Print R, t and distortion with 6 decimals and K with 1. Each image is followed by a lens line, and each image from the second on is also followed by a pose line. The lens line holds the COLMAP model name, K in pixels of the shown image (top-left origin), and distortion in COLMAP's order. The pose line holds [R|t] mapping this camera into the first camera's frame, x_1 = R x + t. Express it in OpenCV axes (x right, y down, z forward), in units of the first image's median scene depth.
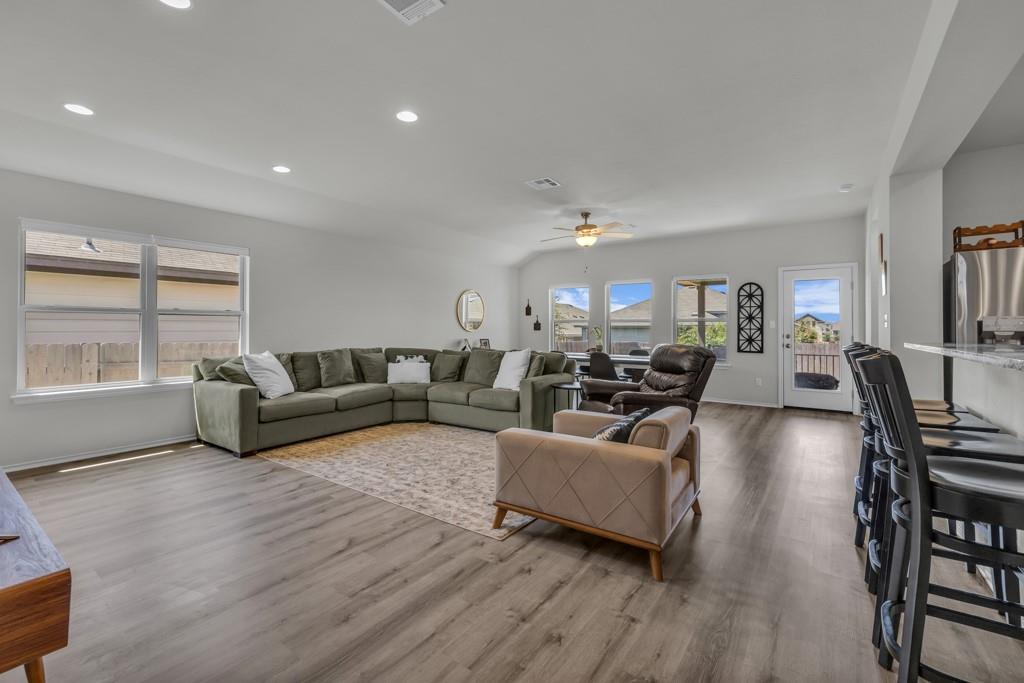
lens RADIAL K [[441.6, 0, 498.9], [0, 441.6, 323.9], [0, 0, 1]] dist [0.004148, 0.000410]
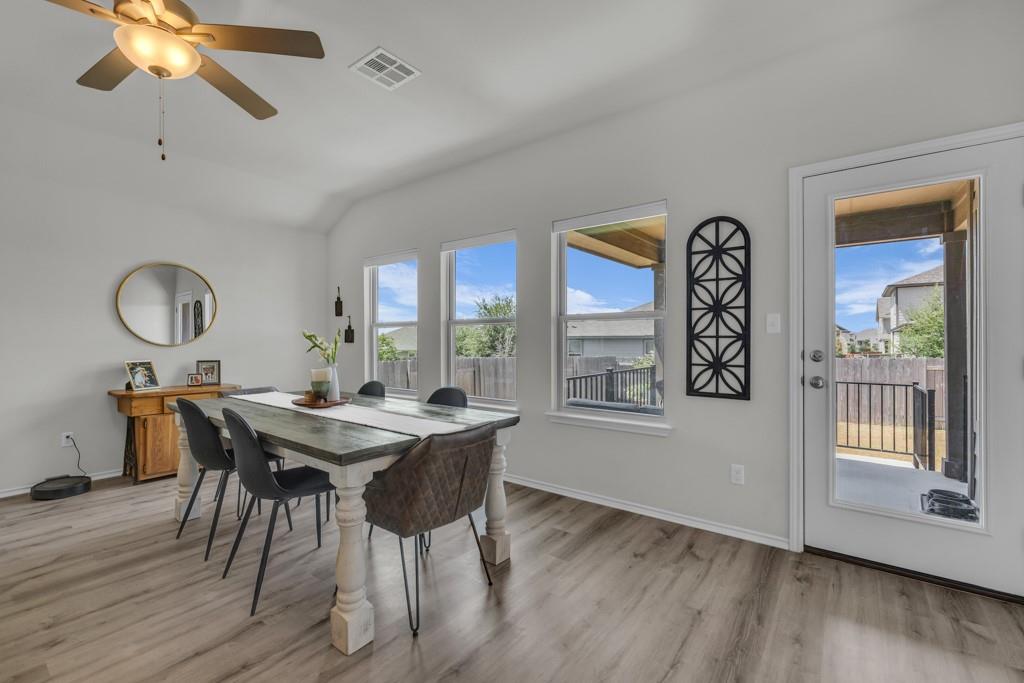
lens RADIAL K [[448.0, 0, 496.2], [0, 448.0, 339.7], [0, 0, 1]] dist [0.001065, 0.000255]
pose [[0.999532, -0.005570, -0.030094, 0.602567], [0.005824, 0.999948, 0.008376, 0.015209], [0.030045, -0.008547, 0.999512, 0.936636]]
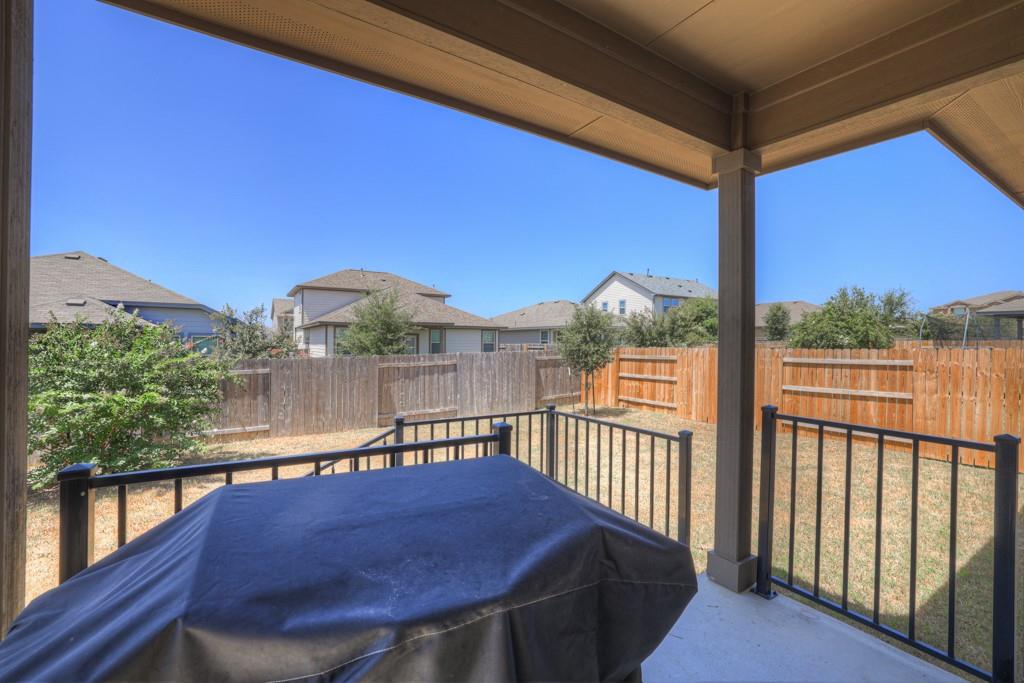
lens RADIAL K [[438.4, 0, 502.6], [0, 438.4, 335.8], [0, 0, 1]] dist [0.001999, 0.000264]
pose [[0.367424, 0.009435, 0.930006, 0.927820], [-0.023757, 0.999717, -0.000756, 0.027933], [-0.929750, -0.021816, 0.367544, 1.958164]]
